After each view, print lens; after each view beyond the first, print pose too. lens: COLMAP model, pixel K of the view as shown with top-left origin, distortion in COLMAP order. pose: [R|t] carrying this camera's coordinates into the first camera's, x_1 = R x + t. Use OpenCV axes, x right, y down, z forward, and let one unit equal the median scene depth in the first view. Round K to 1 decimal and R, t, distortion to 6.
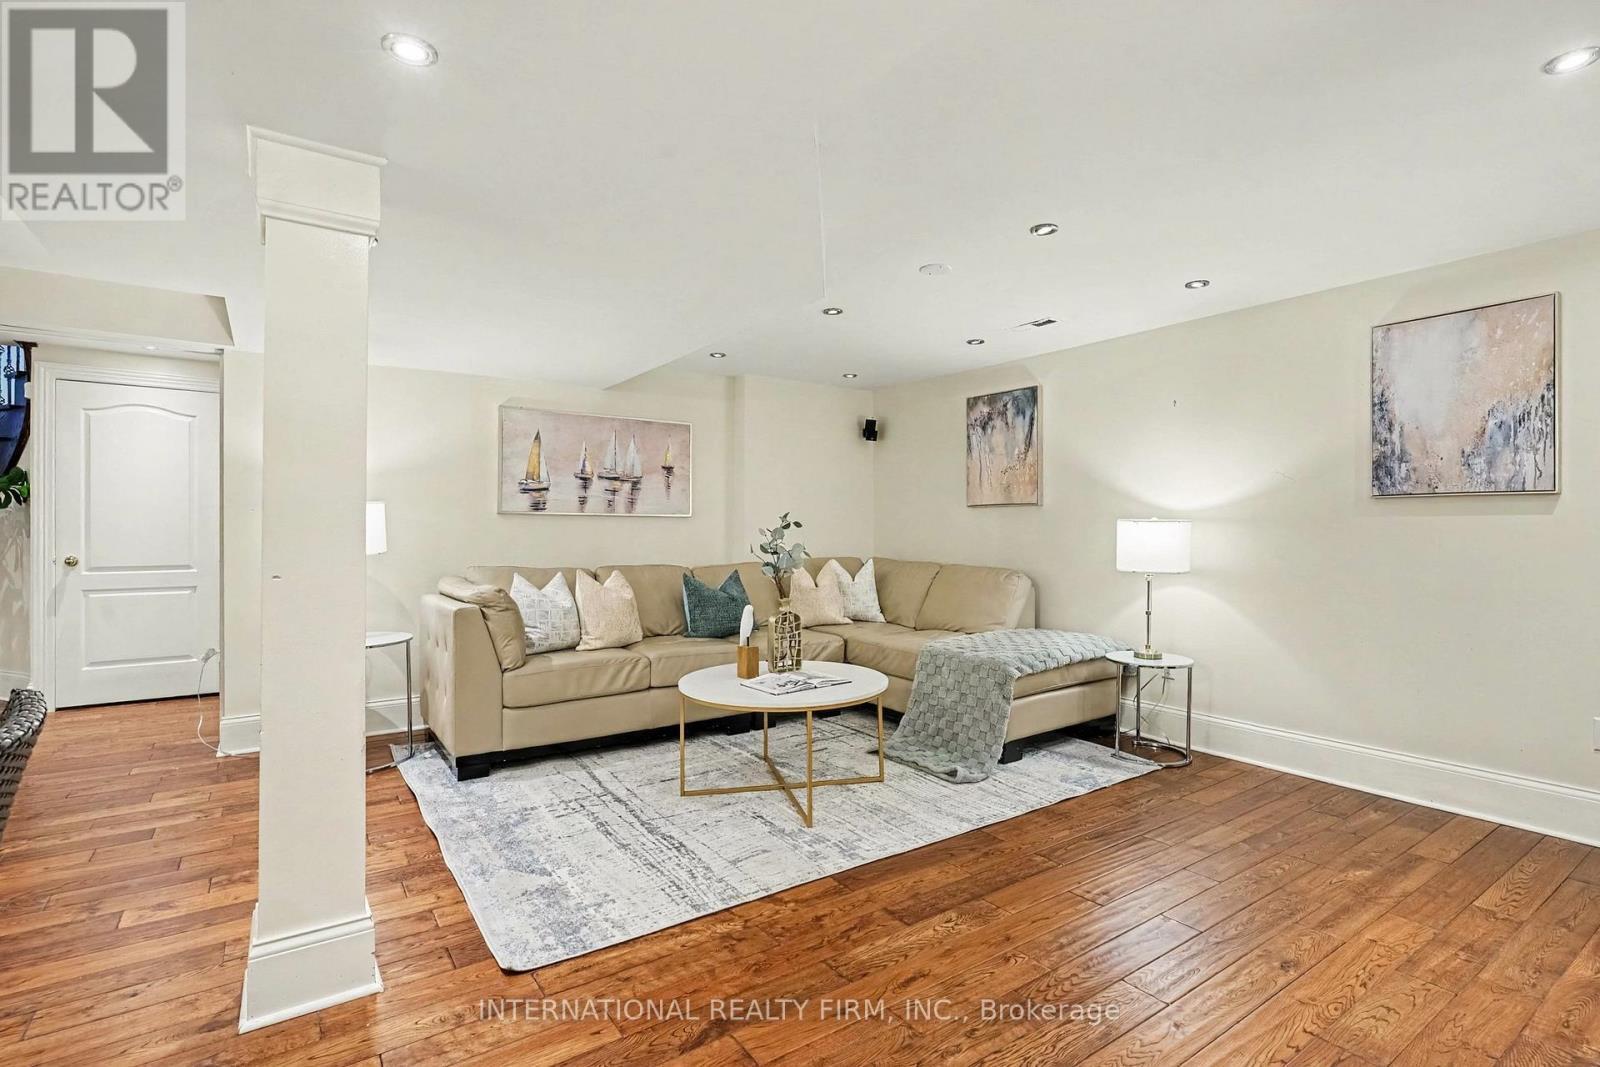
lens RADIAL K [[773.4, 0, 801.0], [0, 773.4, 533.1], [0, 0, 1]] dist [-0.000383, -0.000441]
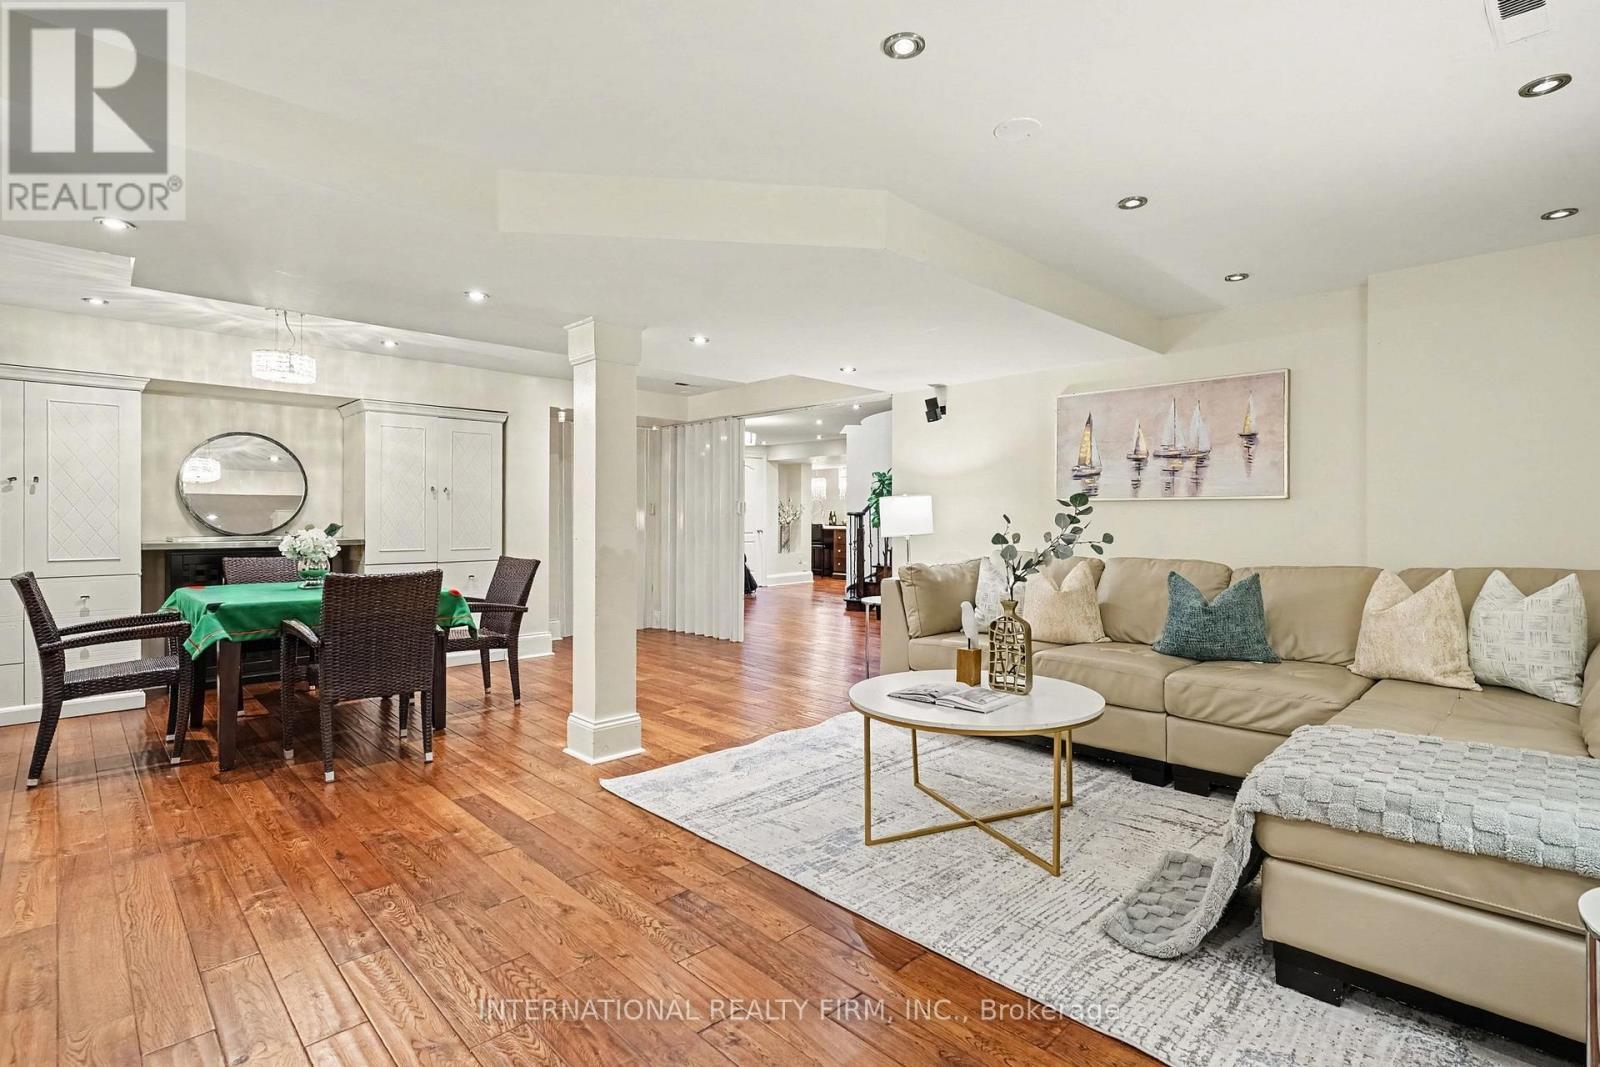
lens RADIAL K [[773.4, 0, 800.9], [0, 773.4, 523.4], [0, 0, 1]] dist [-0.000383, -0.000441]
pose [[0.159643, 0.006372, -0.987154, 0.592467], [-0.002731, 0.999978, 0.006013, -0.000843], [0.987171, 0.001736, 0.159657, 0.517316]]
